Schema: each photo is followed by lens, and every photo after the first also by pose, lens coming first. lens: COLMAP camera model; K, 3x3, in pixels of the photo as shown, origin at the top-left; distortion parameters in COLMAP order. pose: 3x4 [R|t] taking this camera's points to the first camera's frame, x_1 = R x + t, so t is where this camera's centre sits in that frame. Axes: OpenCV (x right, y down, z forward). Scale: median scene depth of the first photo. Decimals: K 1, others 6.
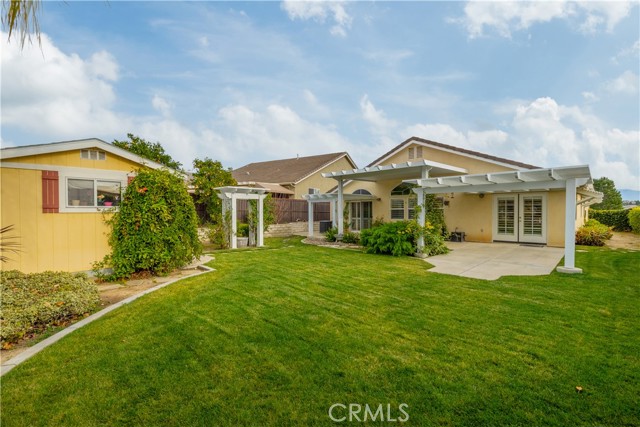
lens RADIAL K [[280.9, 0, 320.0], [0, 280.9, 213.5], [0, 0, 1]] dist [0.007464, -0.000311]
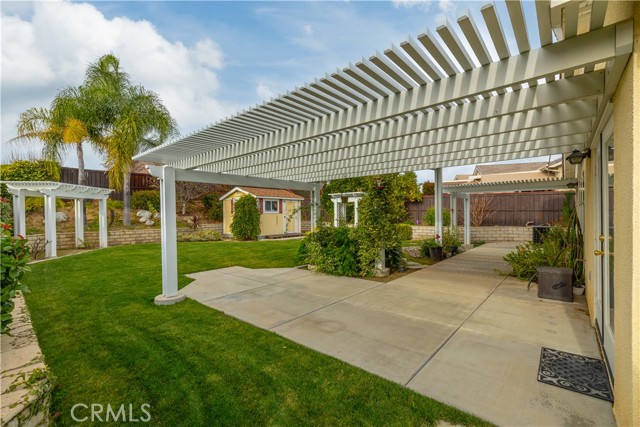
lens RADIAL K [[280.9, 0, 320.0], [0, 280.9, 213.5], [0, 0, 1]] dist [0.007464, -0.000311]
pose [[0.070387, 0.004768, -0.997508, 0.919914], [0.003131, 0.999983, 0.005000, -0.007182], [0.997515, -0.003475, 0.070371, 0.761805]]
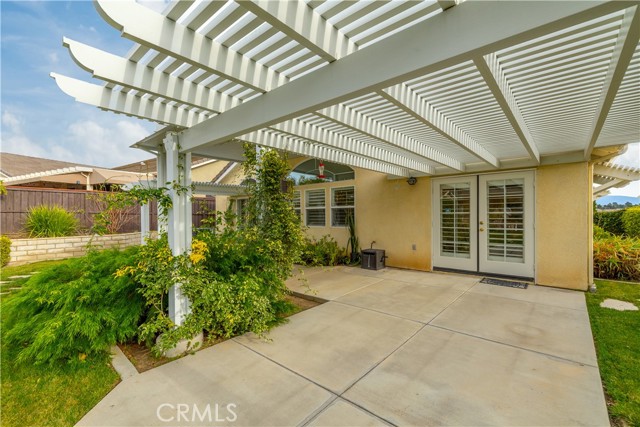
lens RADIAL K [[280.9, 0, 320.0], [0, 280.9, 213.5], [0, 0, 1]] dist [0.007464, -0.000311]
pose [[0.997536, -0.002240, 0.070126, 0.392529], [0.003069, 0.999927, -0.011719, 0.002612], [-0.070094, 0.011906, 0.997469, 0.525463]]
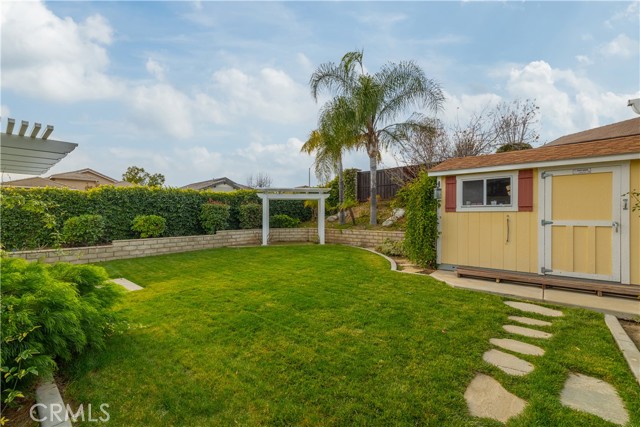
lens RADIAL K [[279.4, 0, 320.0], [0, 279.4, 213.5], [0, 0, 1]] dist [0.013536, 0.000028]
pose [[-0.996501, 0.001915, -0.083554, -0.024280], [0.001657, 0.999994, 0.003163, -0.000837], [0.083559, 0.003014, -0.996498, 1.089938]]
